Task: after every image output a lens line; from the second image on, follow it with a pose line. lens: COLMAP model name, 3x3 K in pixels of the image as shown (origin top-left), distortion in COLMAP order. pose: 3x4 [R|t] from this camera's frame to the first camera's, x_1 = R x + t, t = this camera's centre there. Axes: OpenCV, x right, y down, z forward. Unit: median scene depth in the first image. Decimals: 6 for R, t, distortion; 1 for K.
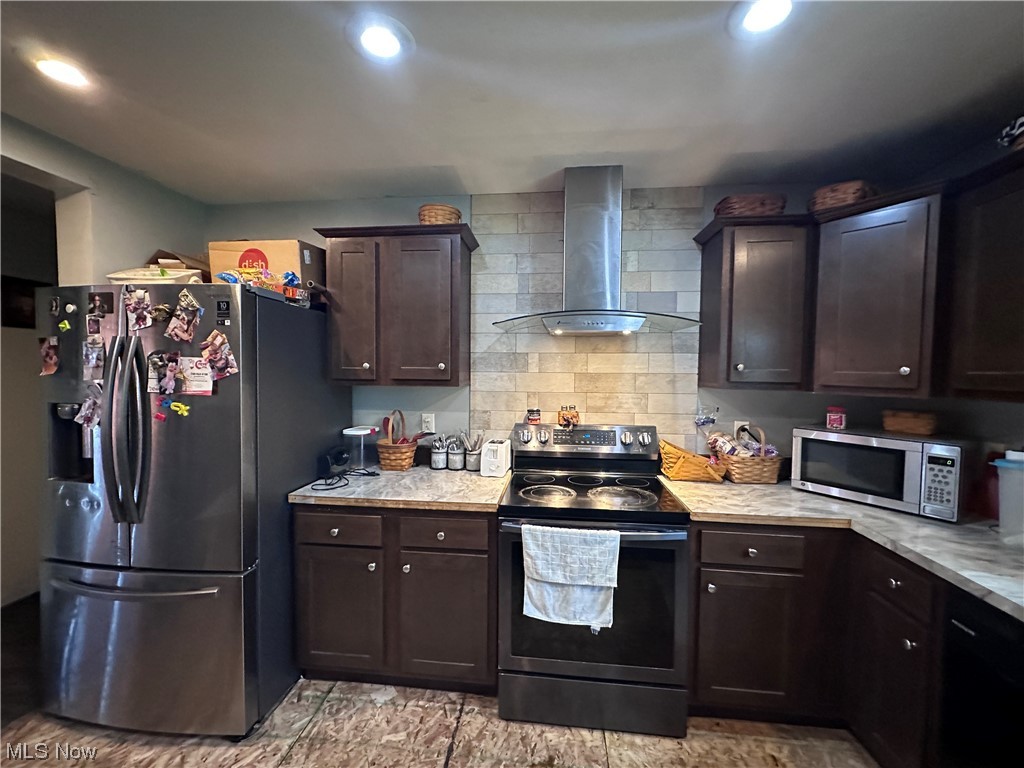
lens RADIAL K [[409.2, 0, 512.8], [0, 409.2, 383.4], [0, 0, 1]] dist [-0.002211, 0.000670]
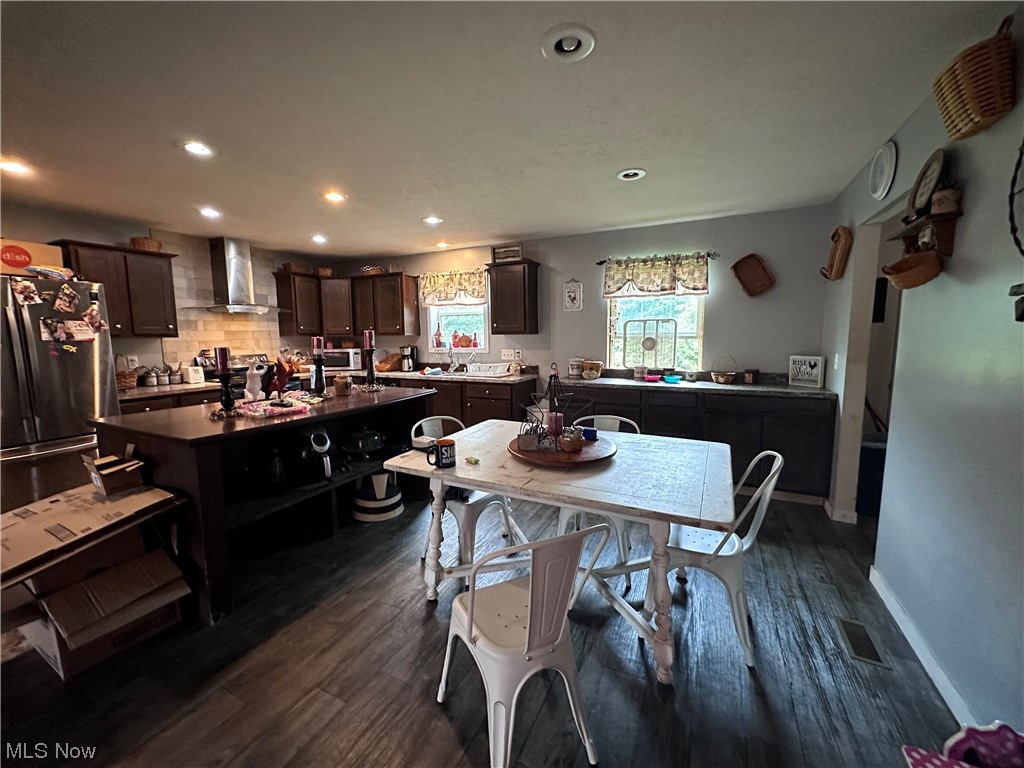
lens RADIAL K [[409.2, 0, 513.2], [0, 409.2, 383.8], [0, 0, 1]] dist [-0.002211, 0.000670]
pose [[0.344767, -0.124585, 0.930384, -1.657828], [0.046005, 0.992205, 0.115816, 0.087312], [-0.937560, 0.002873, 0.347811, -1.373956]]
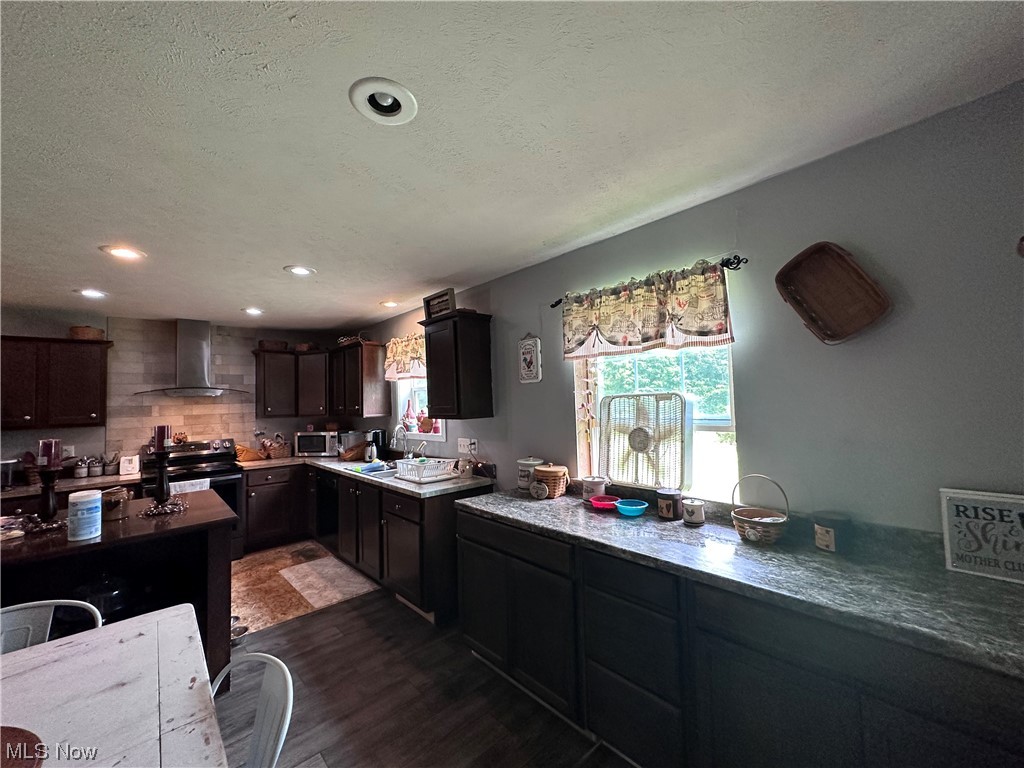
lens RADIAL K [[409.2, 0, 513.1], [0, 409.2, 384.4], [0, 0, 1]] dist [-0.002211, 0.000670]
pose [[0.662174, 0.000789, 0.749349, -0.341544], [0.062315, 0.996478, -0.056115, 0.043807], [-0.746754, 0.083853, 0.659793, -1.854237]]
